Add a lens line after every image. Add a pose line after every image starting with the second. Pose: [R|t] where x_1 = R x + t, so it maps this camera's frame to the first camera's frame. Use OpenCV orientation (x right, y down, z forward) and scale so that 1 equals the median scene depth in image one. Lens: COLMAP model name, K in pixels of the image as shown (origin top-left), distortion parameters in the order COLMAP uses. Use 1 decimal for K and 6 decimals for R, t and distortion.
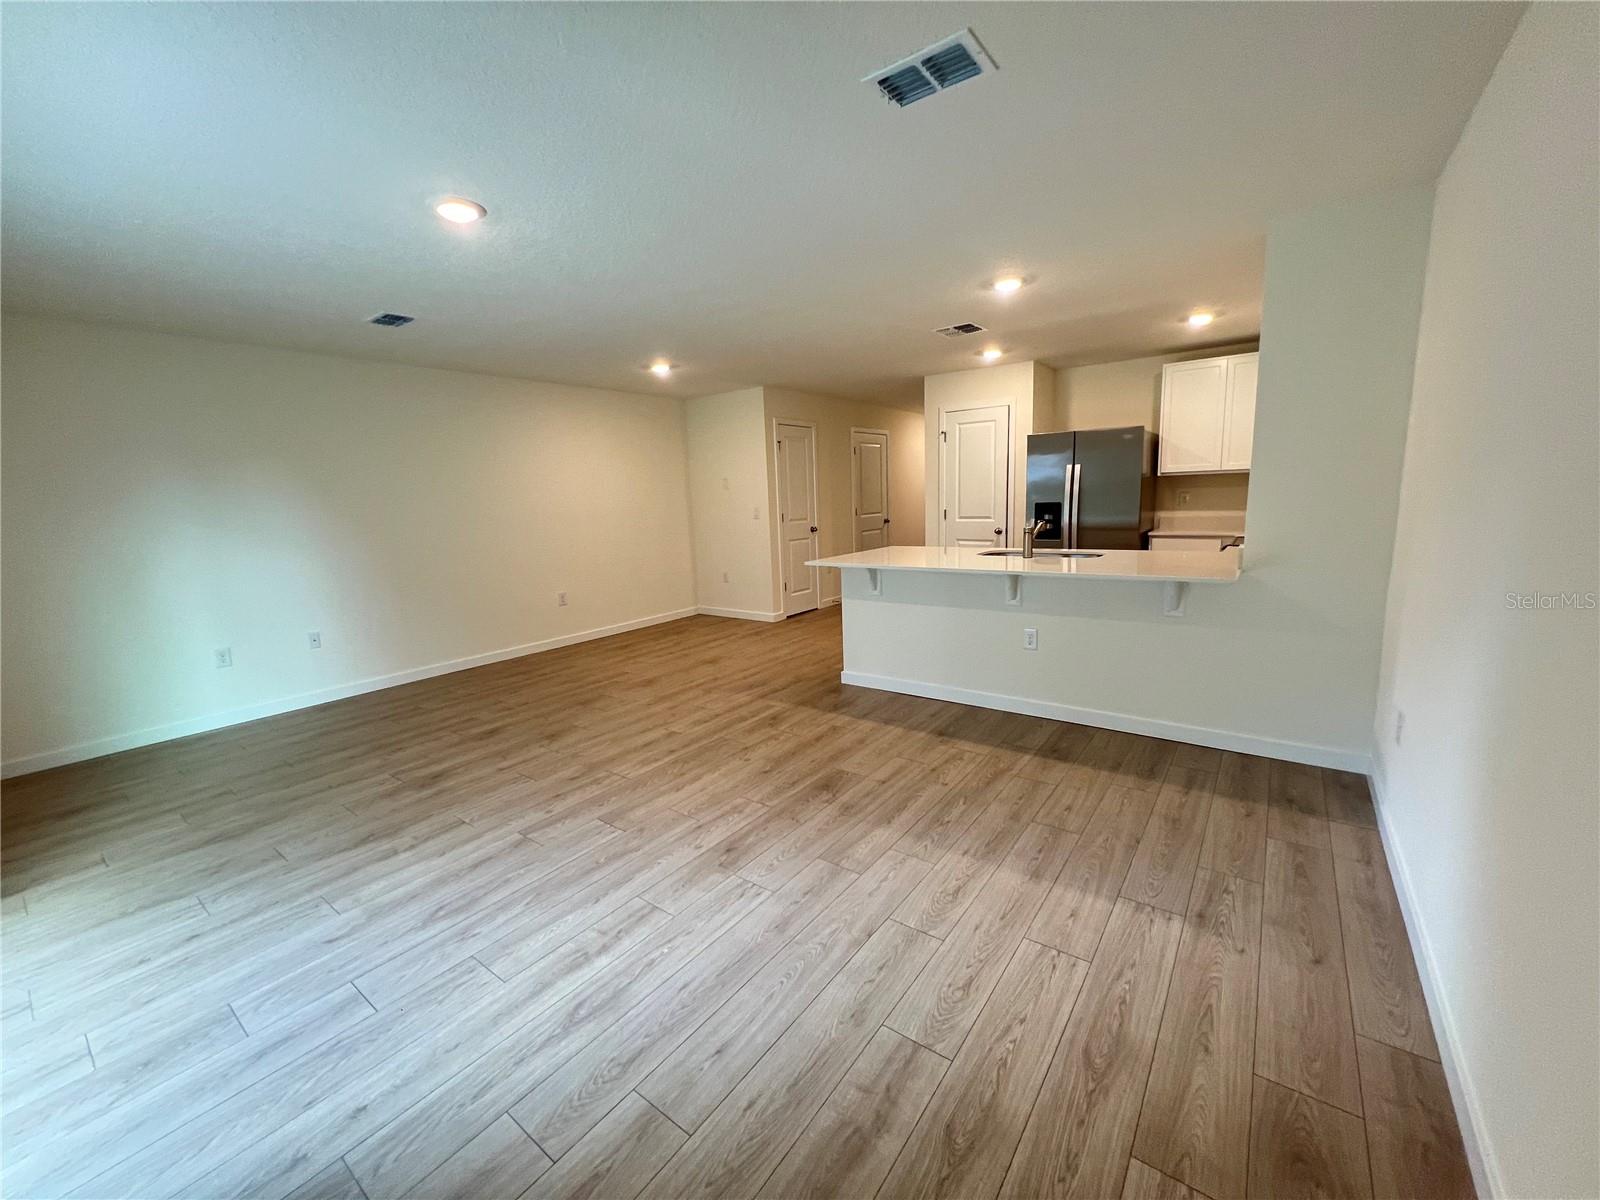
lens RADIAL K [[639.3, 0, 804.6], [0, 639.3, 600.5], [0, 0, 1]] dist [-0.002276, 0.000849]
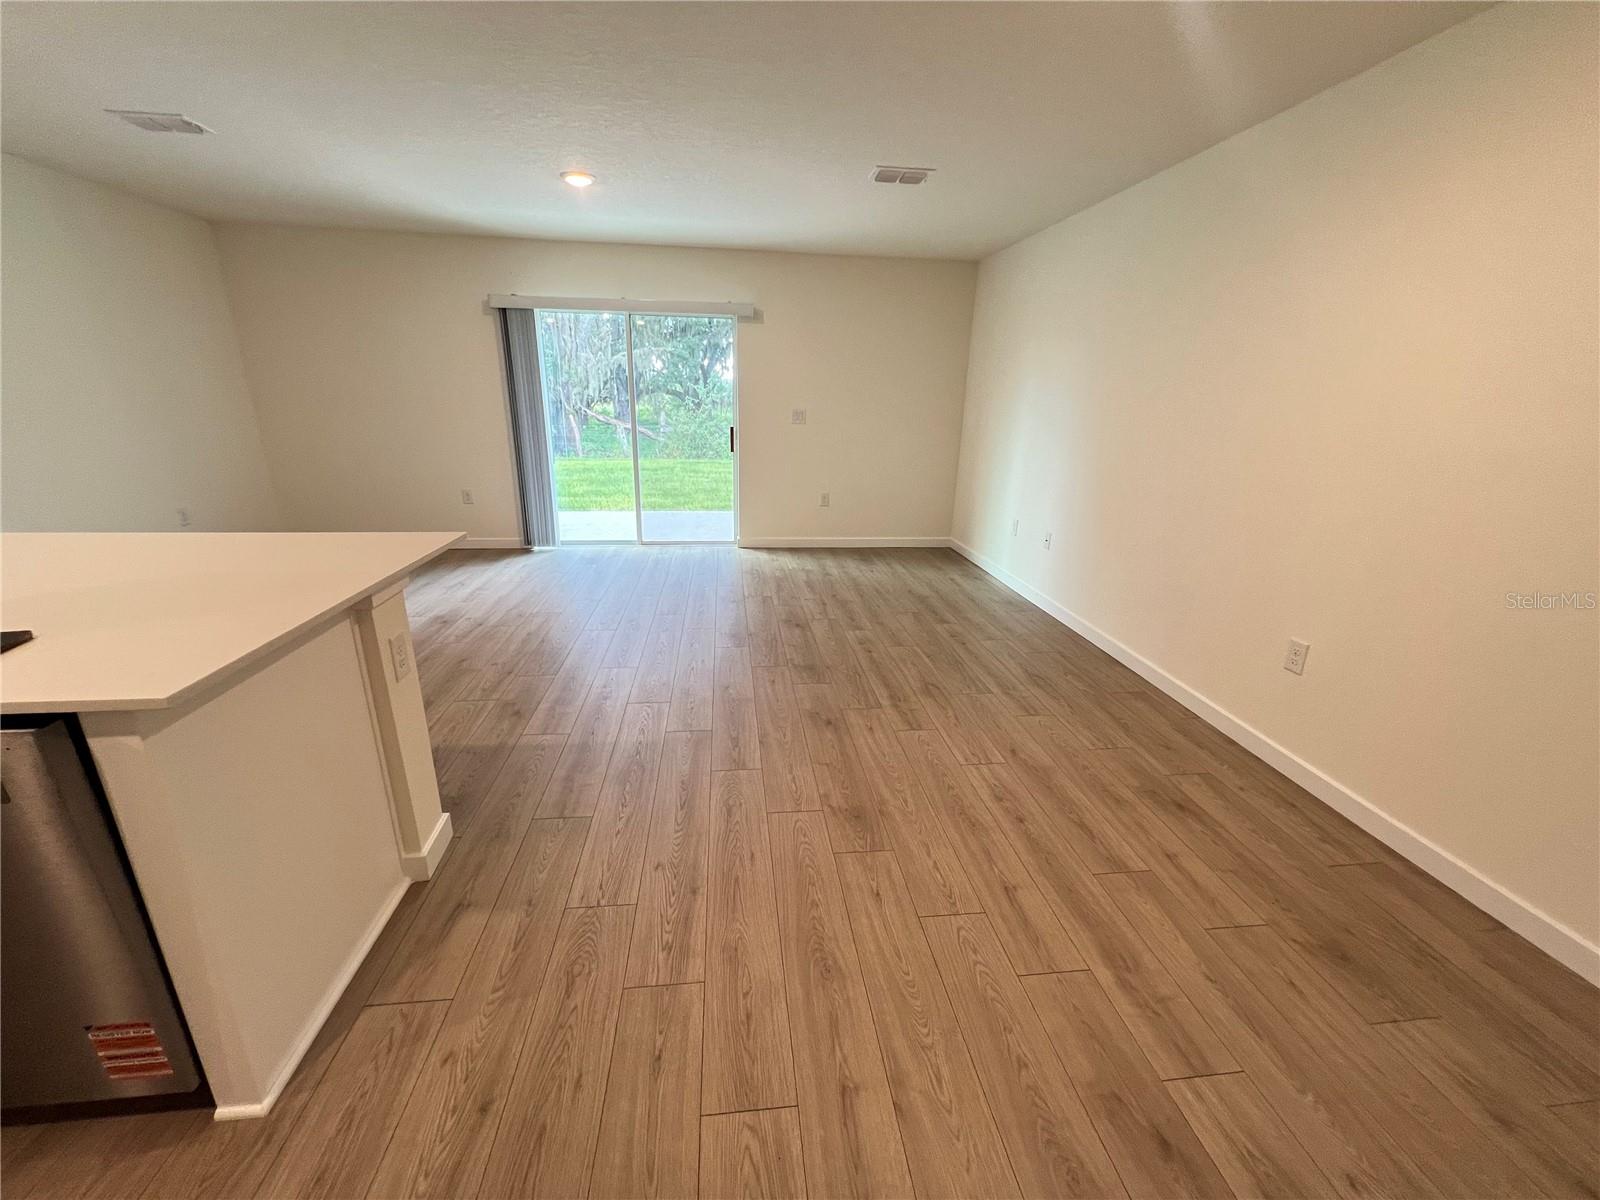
lens RADIAL K [[637.3, 0, 800.9], [0, 637.3, 601.1], [0, 0, 1]] dist [-0.000502, 0.000468]
pose [[-0.728324, 0.234296, -0.643933, 0.142031], [-0.107002, 0.889313, 0.444604, -0.261665], [0.676827, 0.392718, -0.622638, 1.508025]]
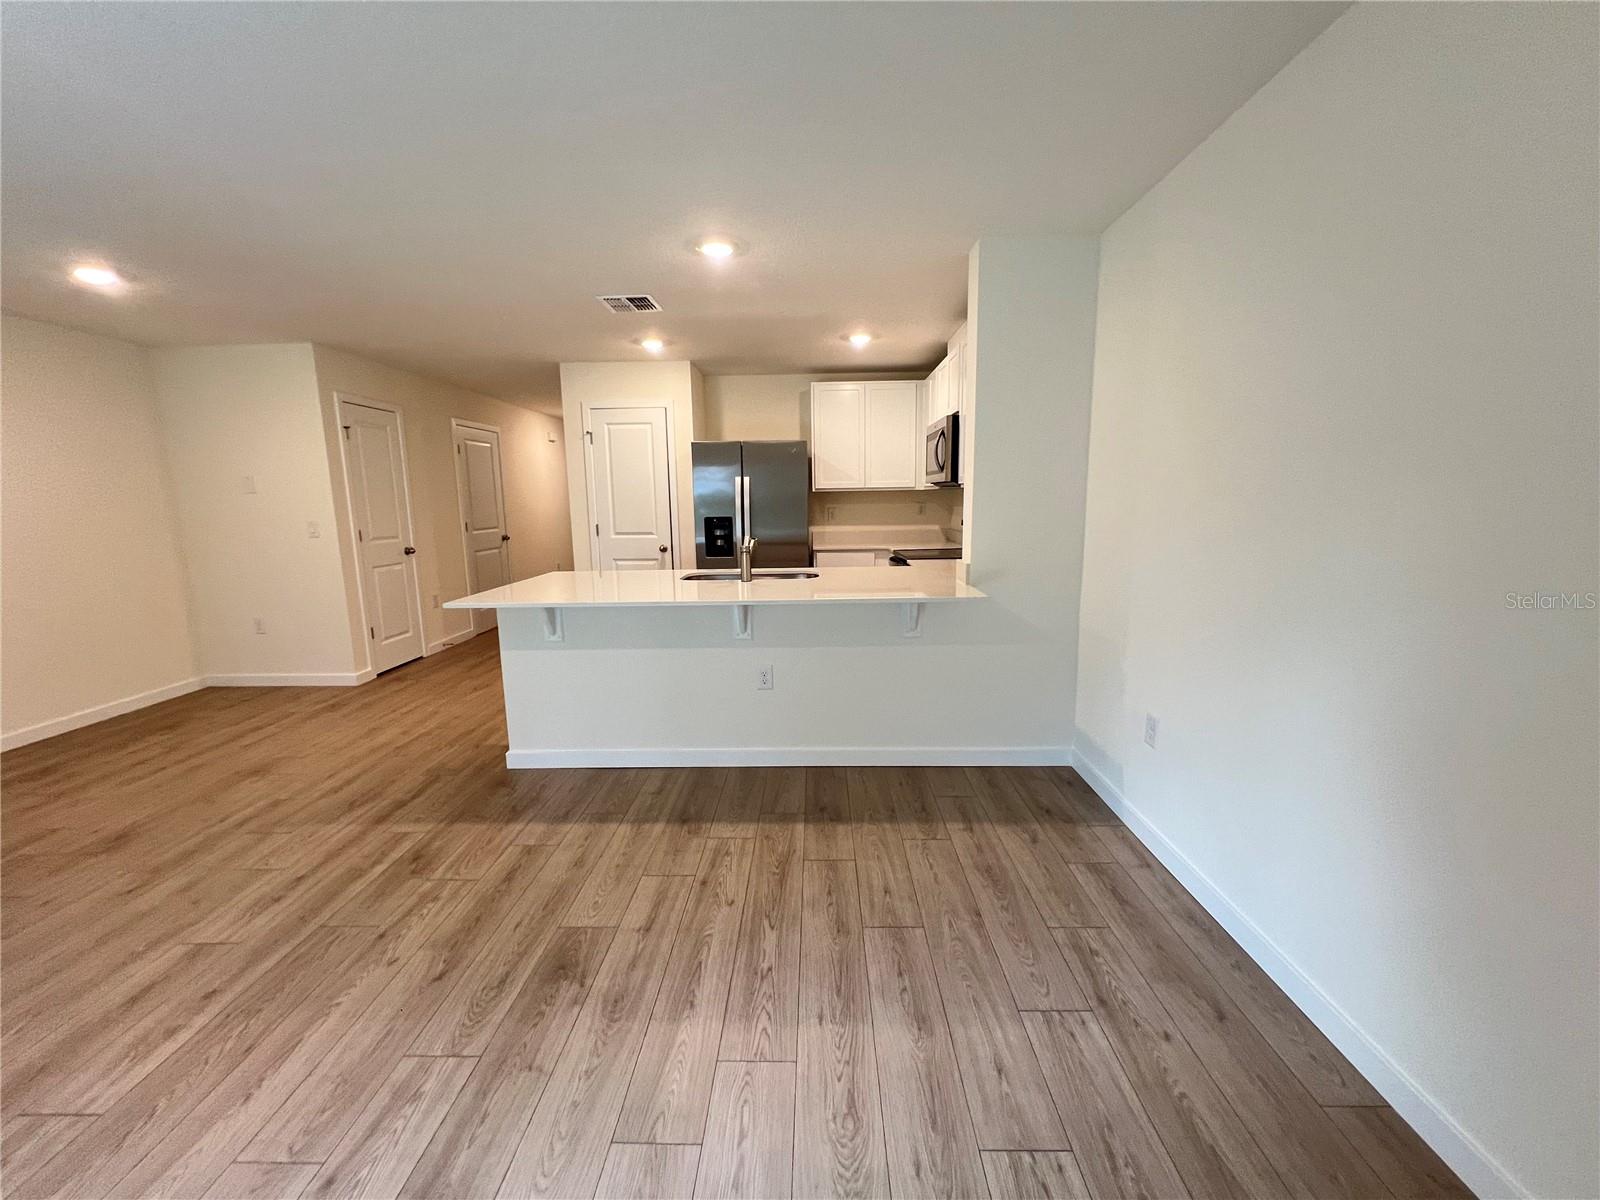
lens RADIAL K [[639.3, 0, 804.6], [0, 639.3, 600.5], [0, 0, 1]] dist [-0.002276, 0.000849]
pose [[0.814078, -0.068265, 0.576730, -0.076900], [0.079936, 0.996787, 0.005153, -0.037653], [-0.575229, 0.041907, 0.816919, 0.242055]]
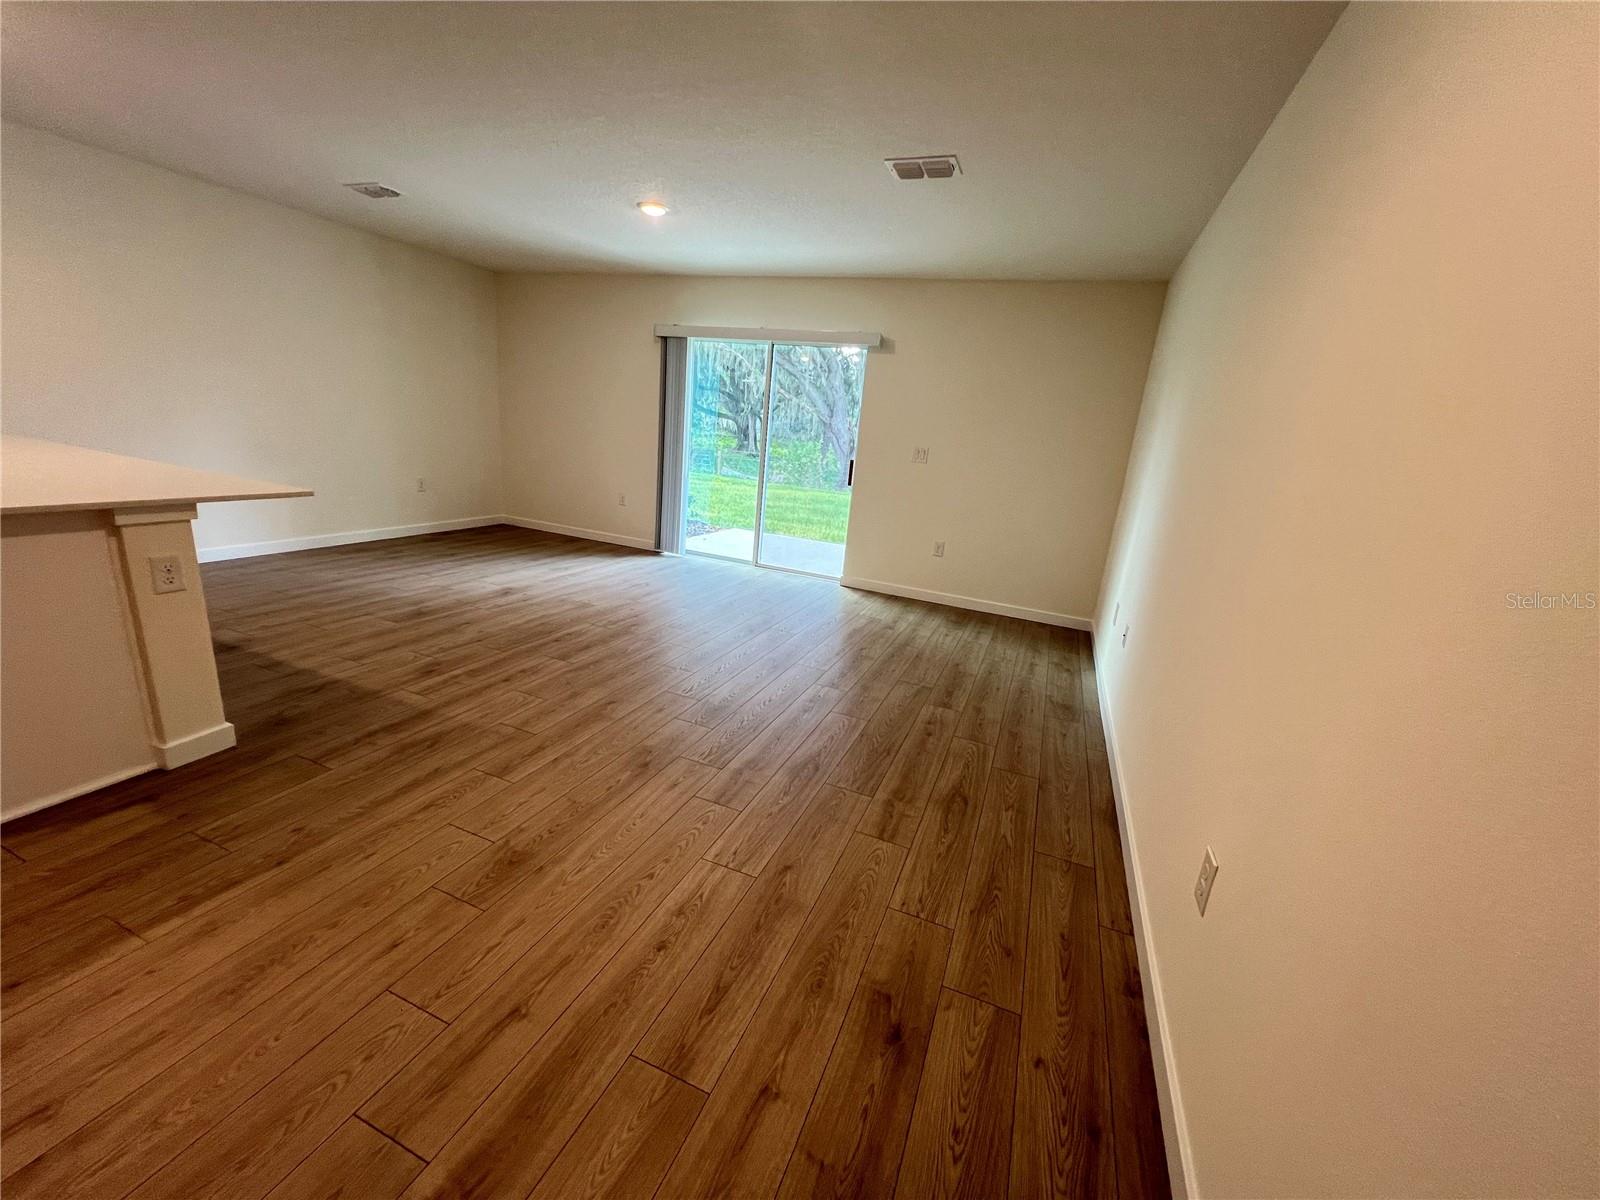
lens RADIAL K [[639.3, 0, 804.6], [0, 639.3, 600.5], [0, 0, 1]] dist [-0.002276, 0.000849]
pose [[-0.965213, 0.020886, -0.260628, -0.272775], [-0.094853, 0.900927, 0.423479, -0.255220], [0.243651, 0.433469, -0.867605, 1.645235]]
